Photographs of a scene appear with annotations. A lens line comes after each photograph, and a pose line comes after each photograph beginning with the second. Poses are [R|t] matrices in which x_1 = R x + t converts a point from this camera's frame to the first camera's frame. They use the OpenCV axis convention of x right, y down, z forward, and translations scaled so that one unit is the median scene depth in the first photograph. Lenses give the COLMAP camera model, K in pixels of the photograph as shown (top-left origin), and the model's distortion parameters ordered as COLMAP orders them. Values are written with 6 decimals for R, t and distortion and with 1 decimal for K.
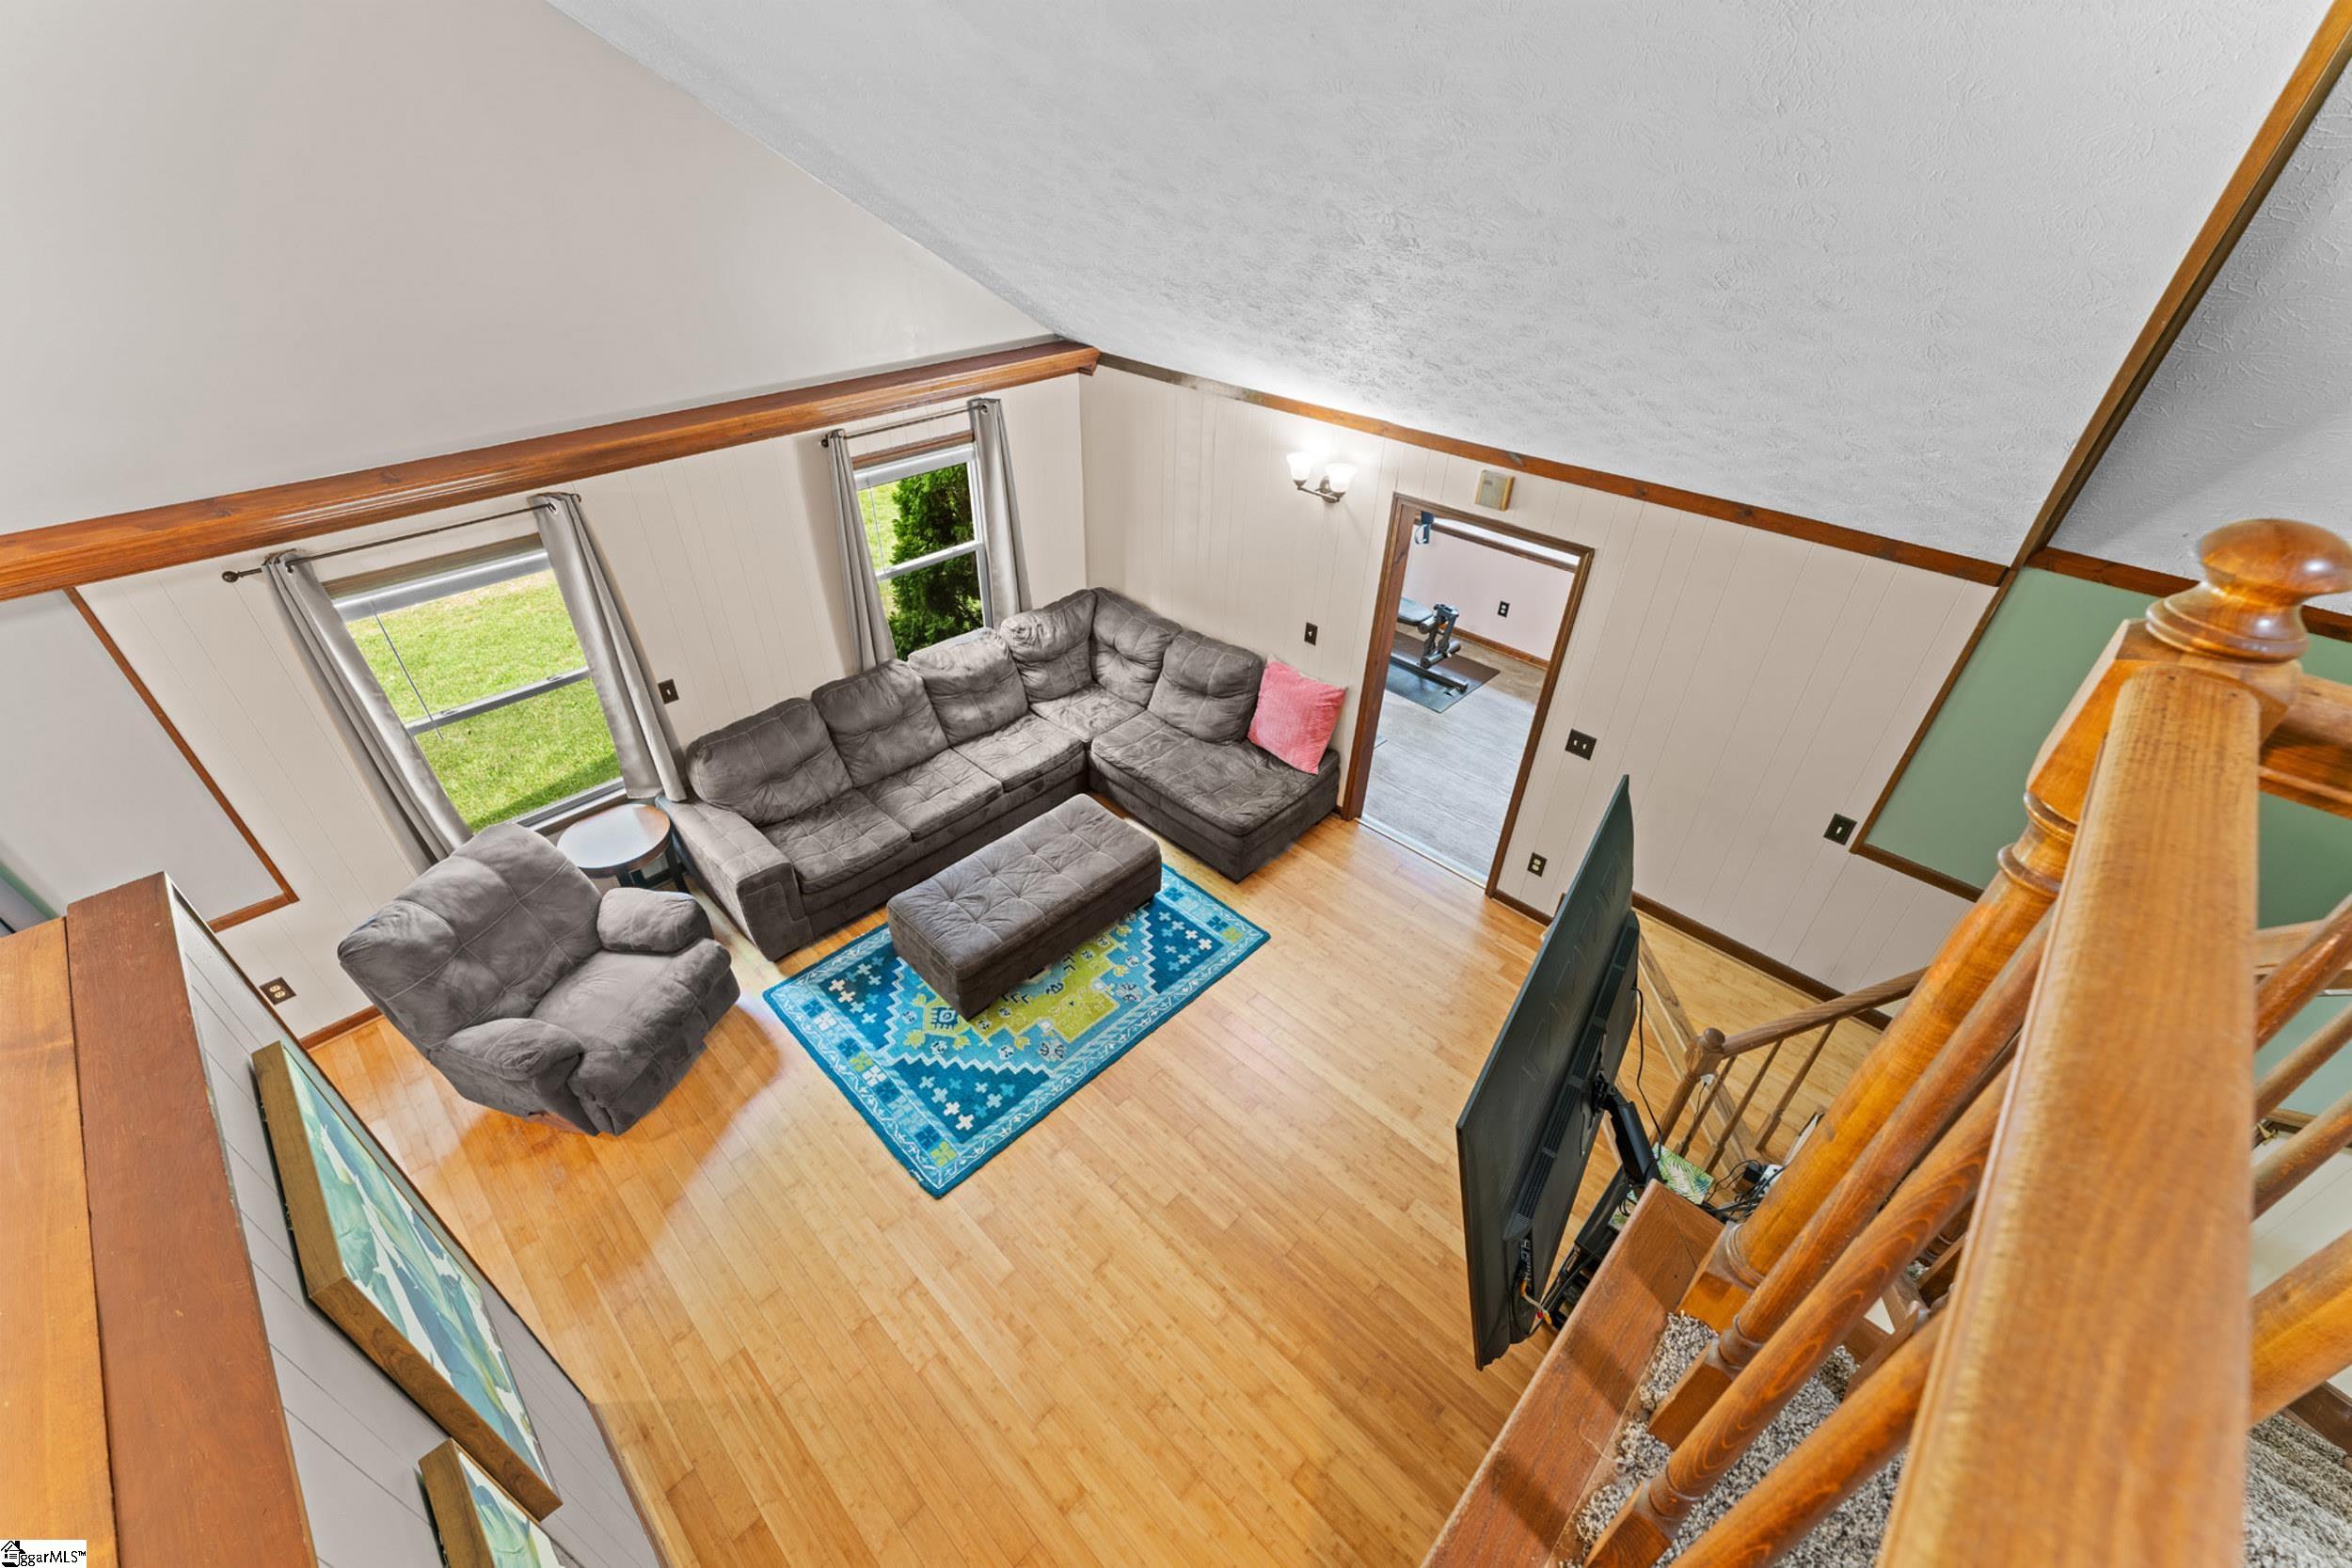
lens RADIAL K [[941.1, 0, 1160.6], [0, 941.1, 769.9], [0, 0, 1]] dist [0.001003, -0.000578]
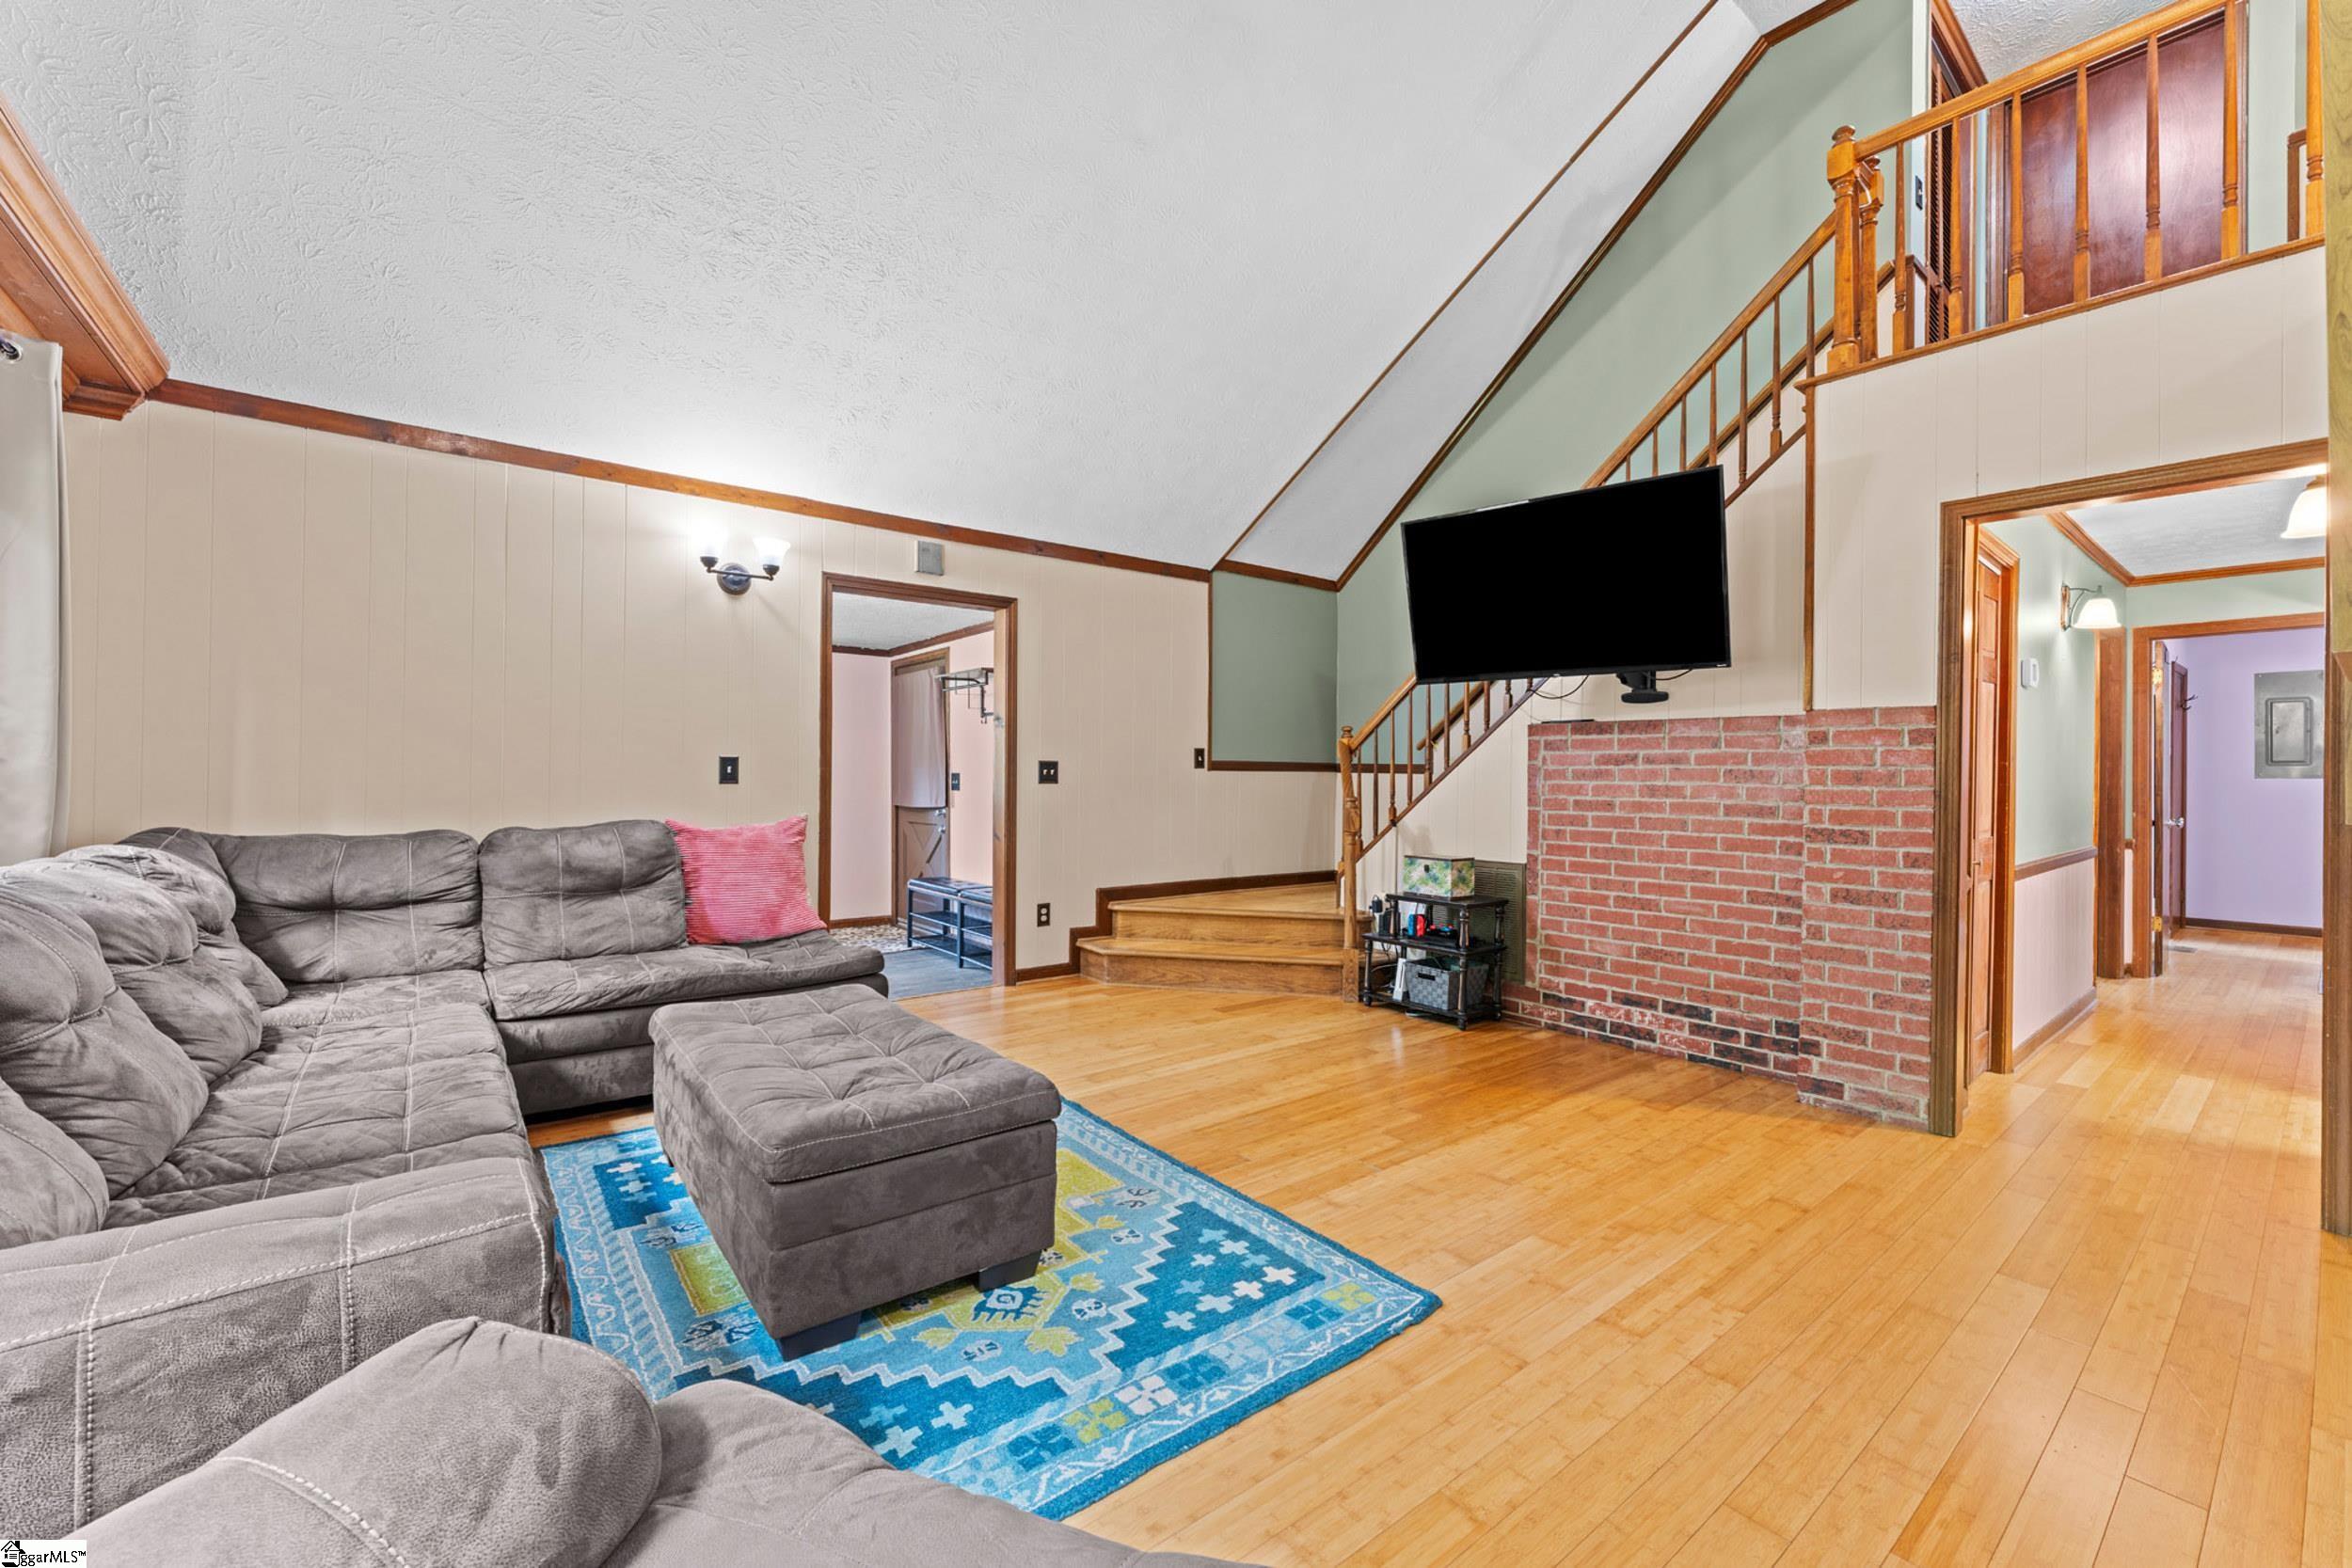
lens RADIAL K [[947.1, 0, 1166.4], [0, 947.1, 780.6], [0, 0, 1]] dist [0.000725, -0.000462]
pose [[0.125007, -0.008771, 0.992117, -0.659854], [0.569545, 0.819424, -0.064518, 0.134232], [-0.812399, 0.573121, 0.107429, 0.755302]]
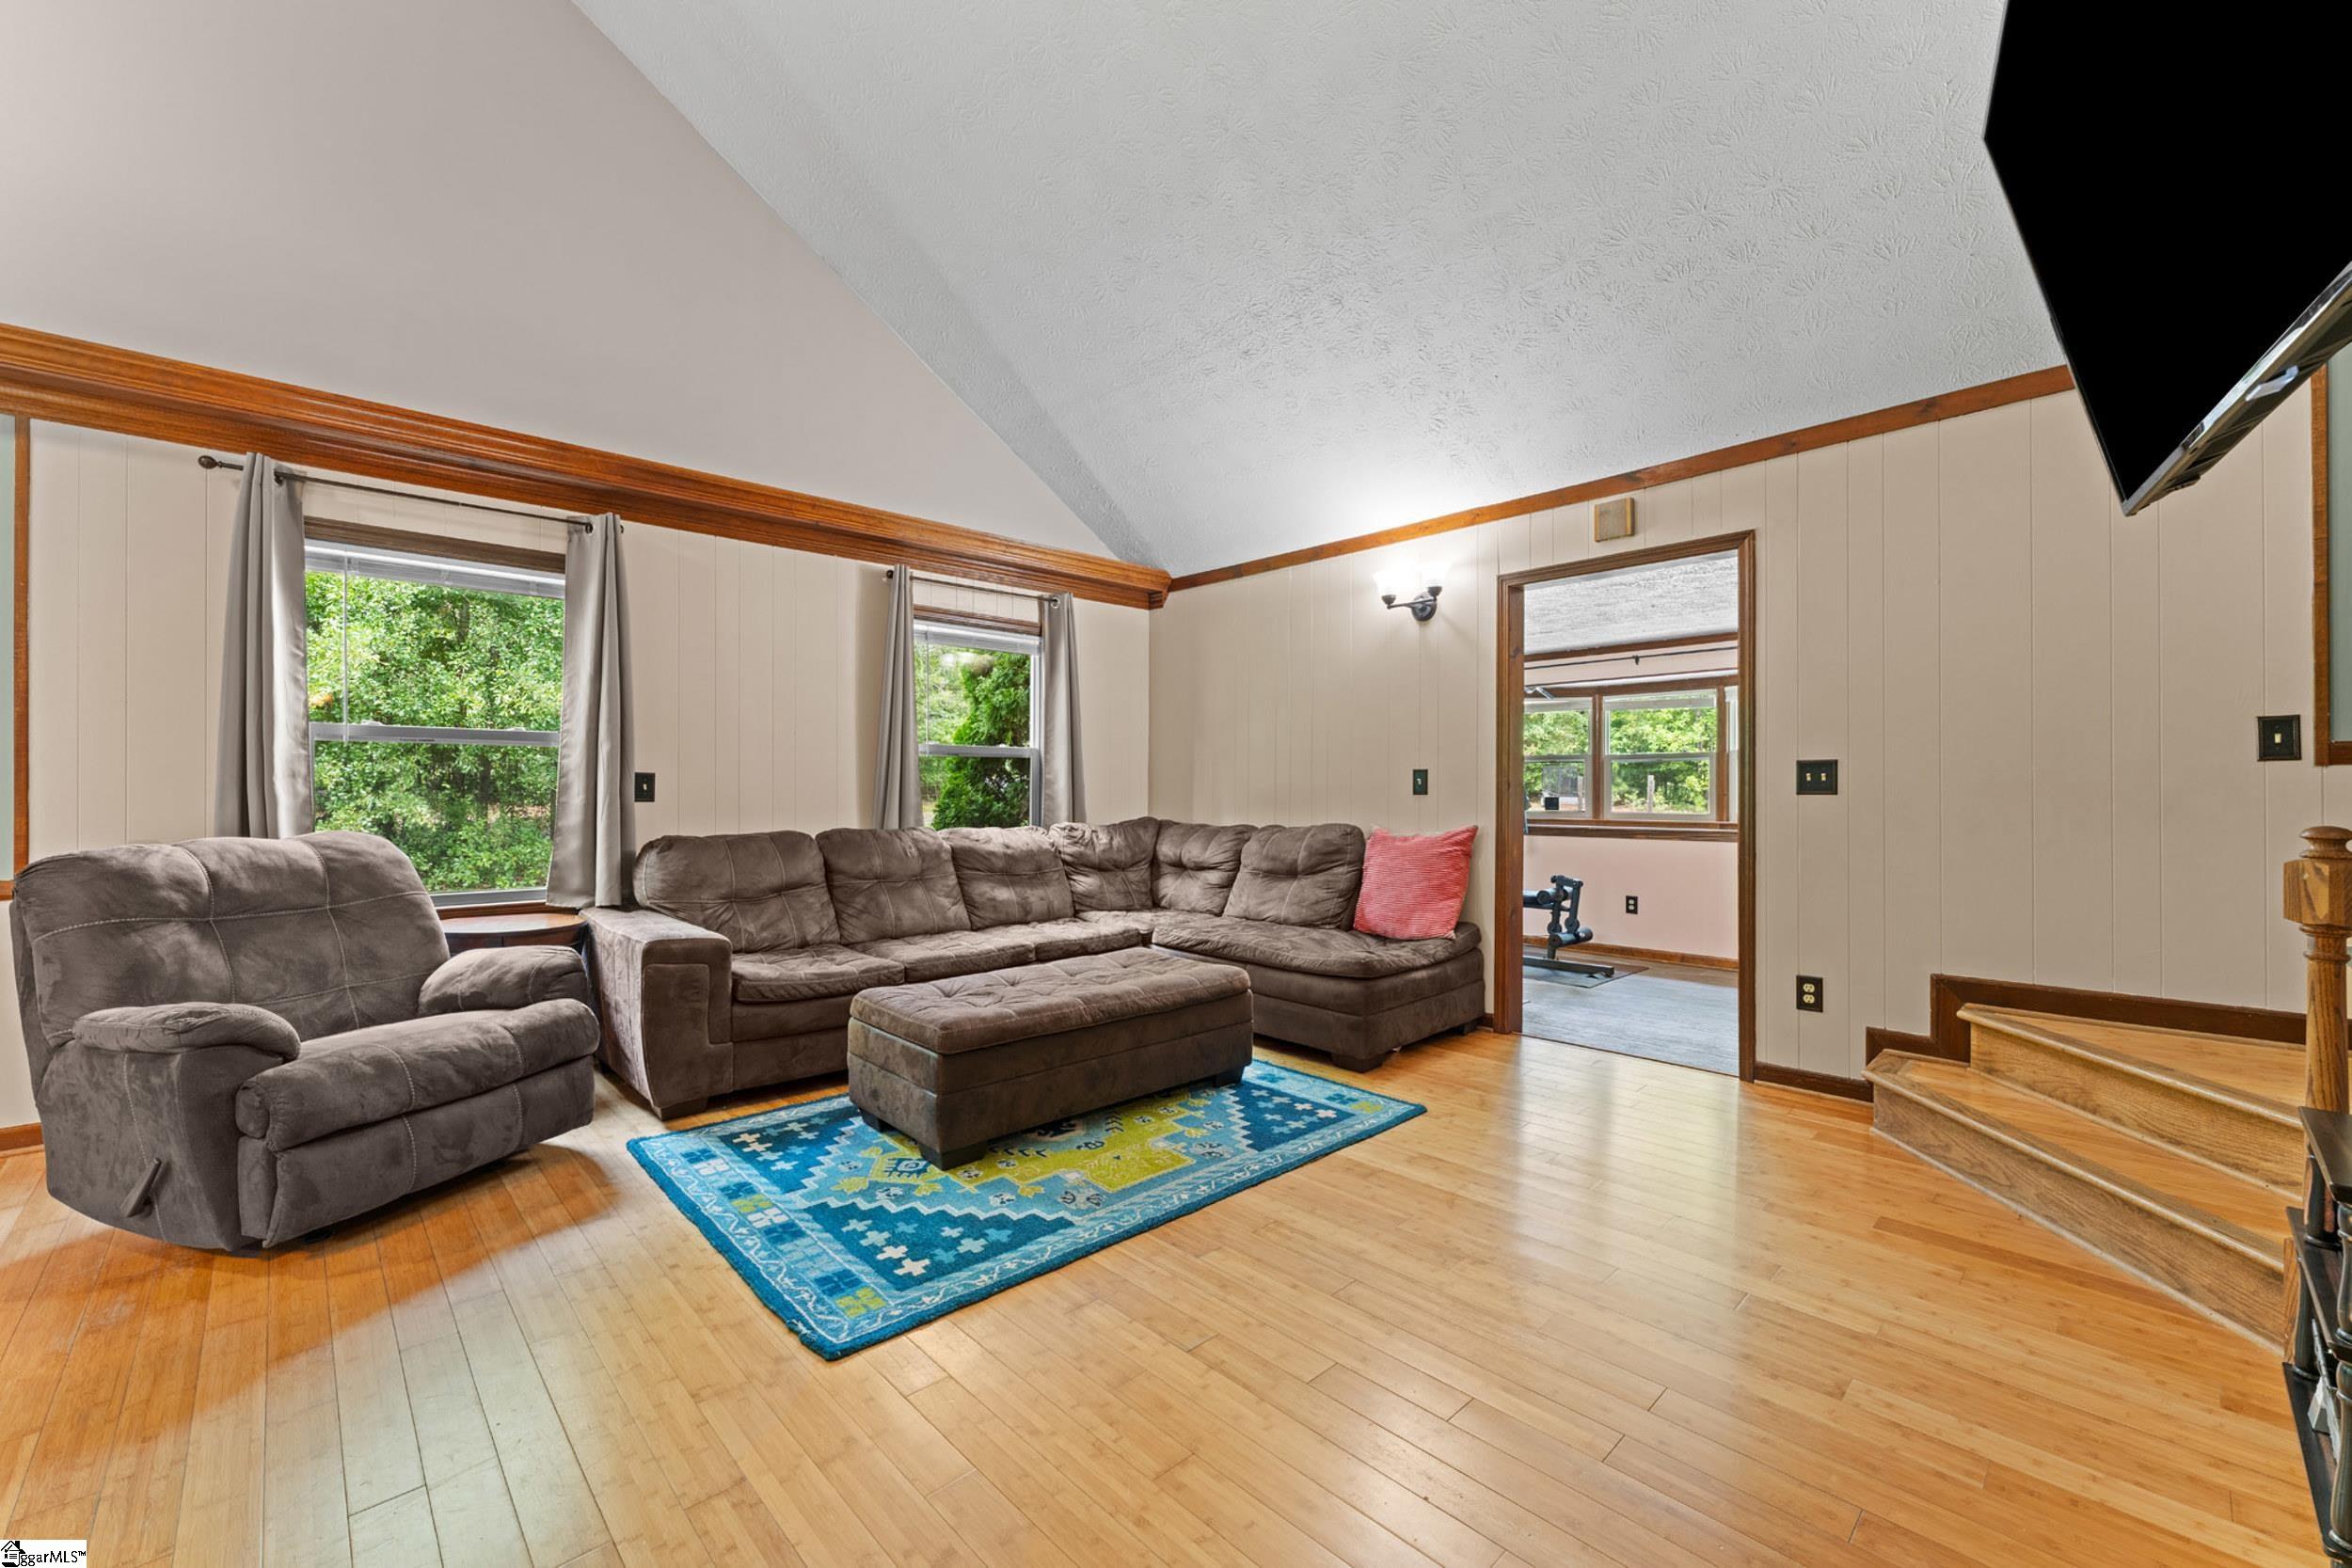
lens RADIAL K [[947.1, 0, 1166.4], [0, 947.1, 780.6], [0, 0, 1]] dist [0.000725, -0.000462]
pose [[0.999128, -0.007558, -0.041056, -0.036361], [-0.017978, 0.809712, -0.586551, 0.417508], [0.037677, 0.586778, 0.808871, 0.370163]]
